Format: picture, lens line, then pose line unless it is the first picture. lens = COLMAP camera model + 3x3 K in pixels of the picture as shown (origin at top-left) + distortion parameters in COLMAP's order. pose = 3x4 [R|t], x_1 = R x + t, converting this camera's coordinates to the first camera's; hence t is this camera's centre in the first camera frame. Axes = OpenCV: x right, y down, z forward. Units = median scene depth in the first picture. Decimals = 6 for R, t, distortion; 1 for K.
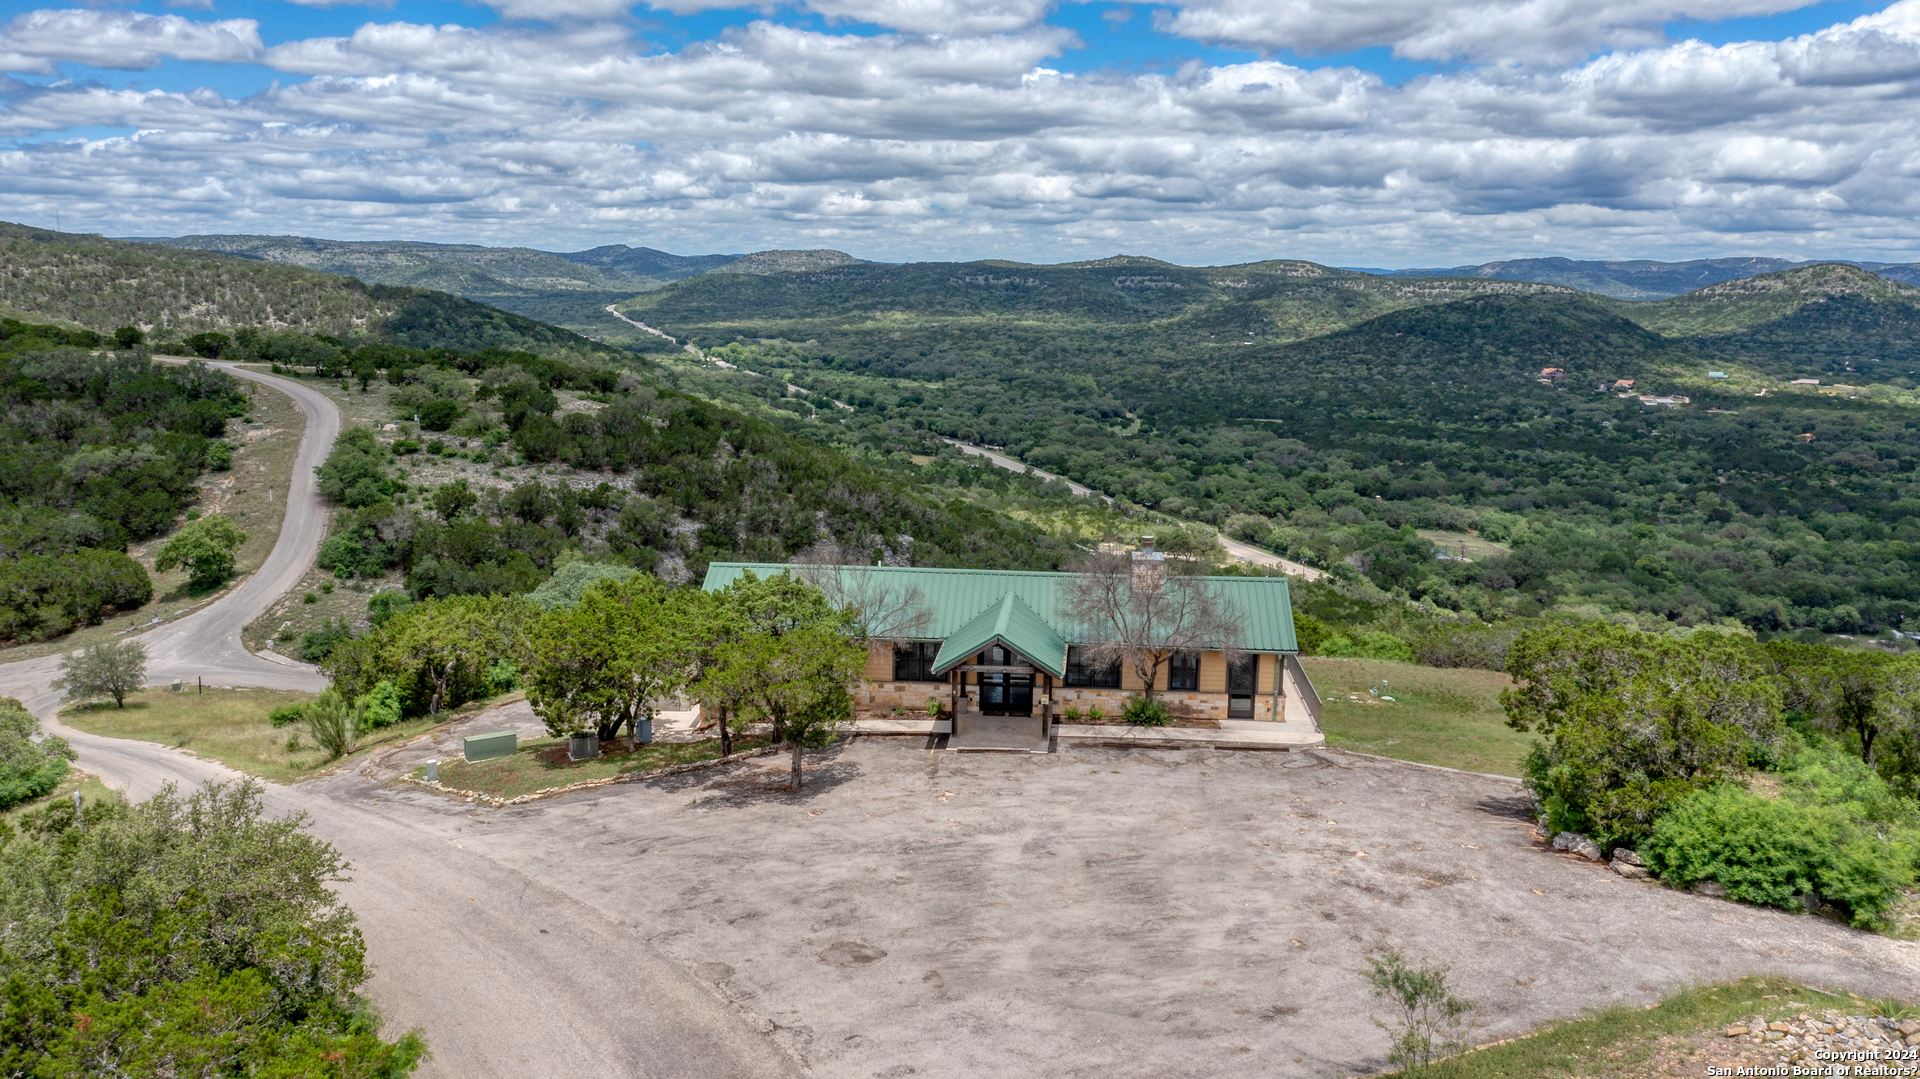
lens RADIAL K [[1501.5, 0, 956.7], [0, 1501.5, 539.9], [0, 0, 1]] dist [-0.011717, 0.005950]
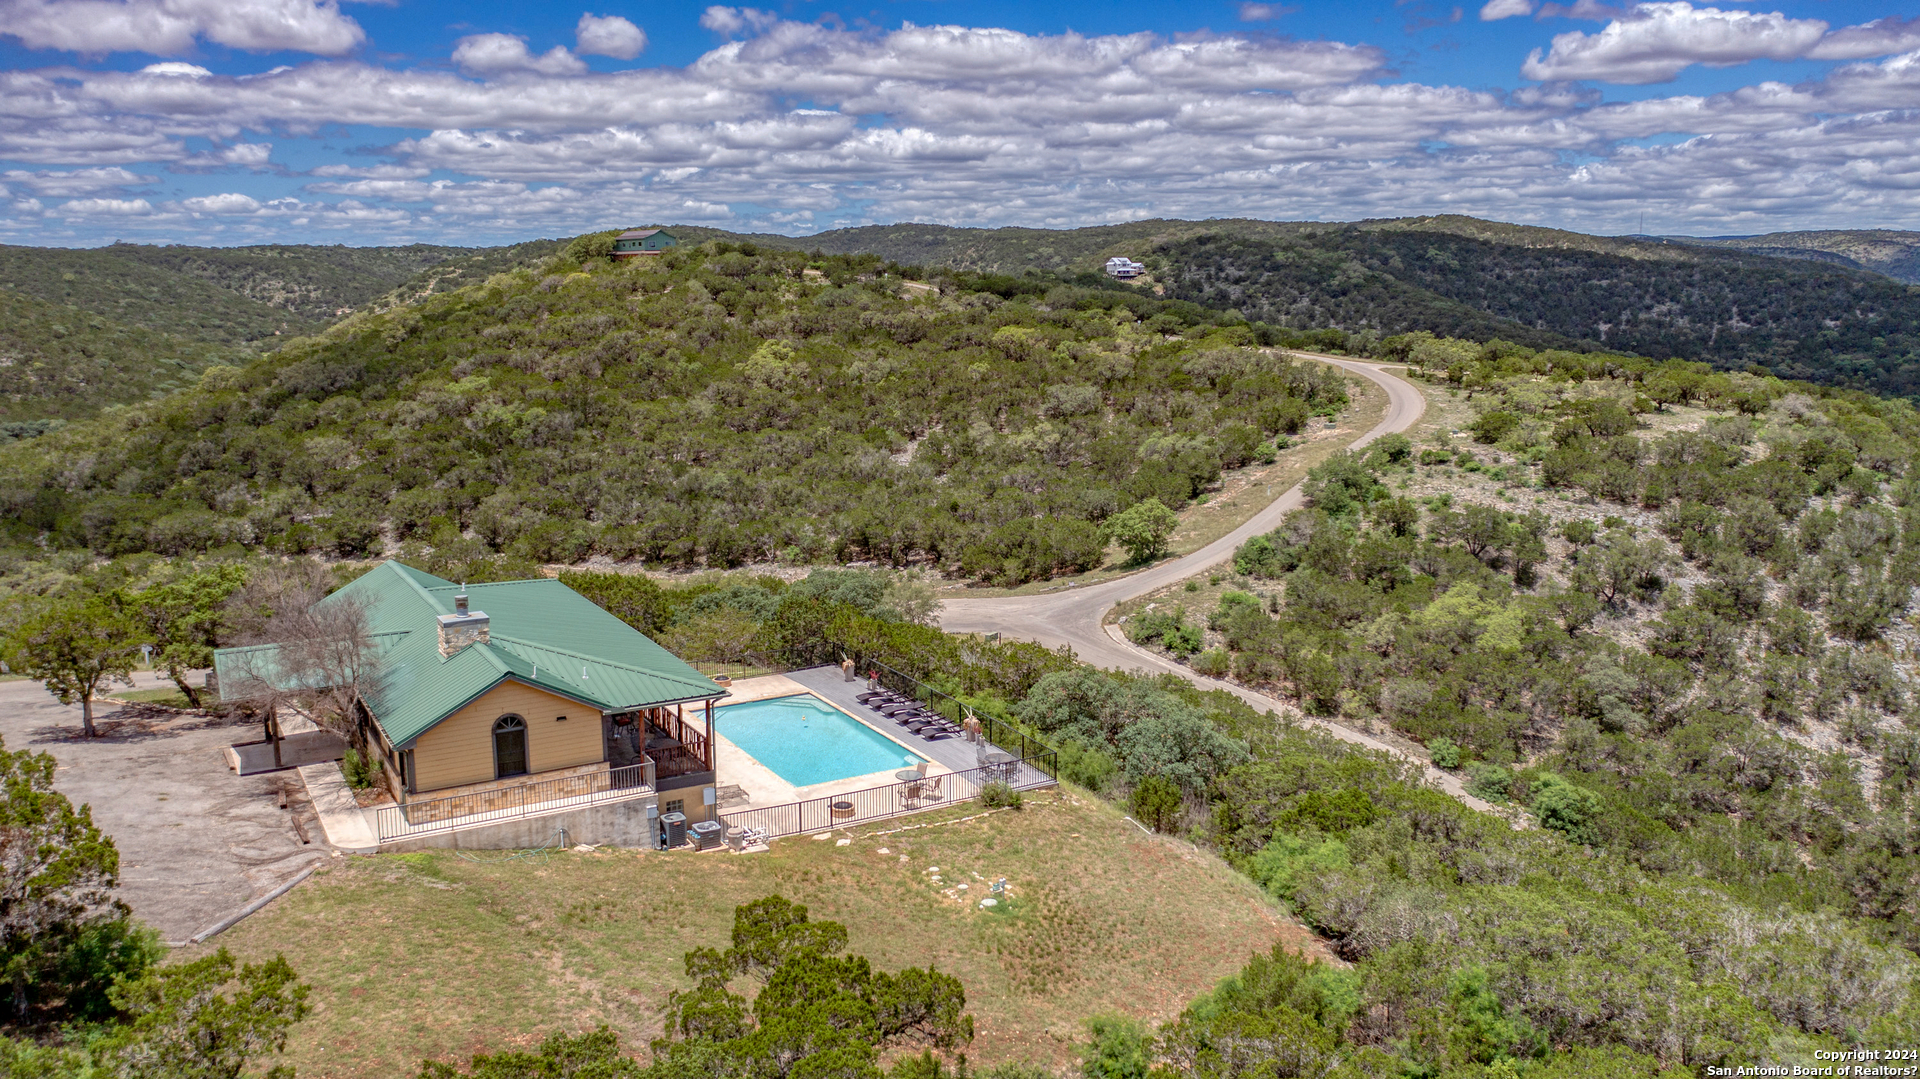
lens RADIAL K [[1501.5, 0, 956.7], [0, 1501.5, 539.9], [0, 0, 1]] dist [-0.011717, 0.005950]
pose [[0.581823, 0.127470, -0.803264, 0.097288], [-0.126610, 0.989797, 0.065364, -0.012661], [0.803400, 0.063671, 0.592025, 0.064394]]
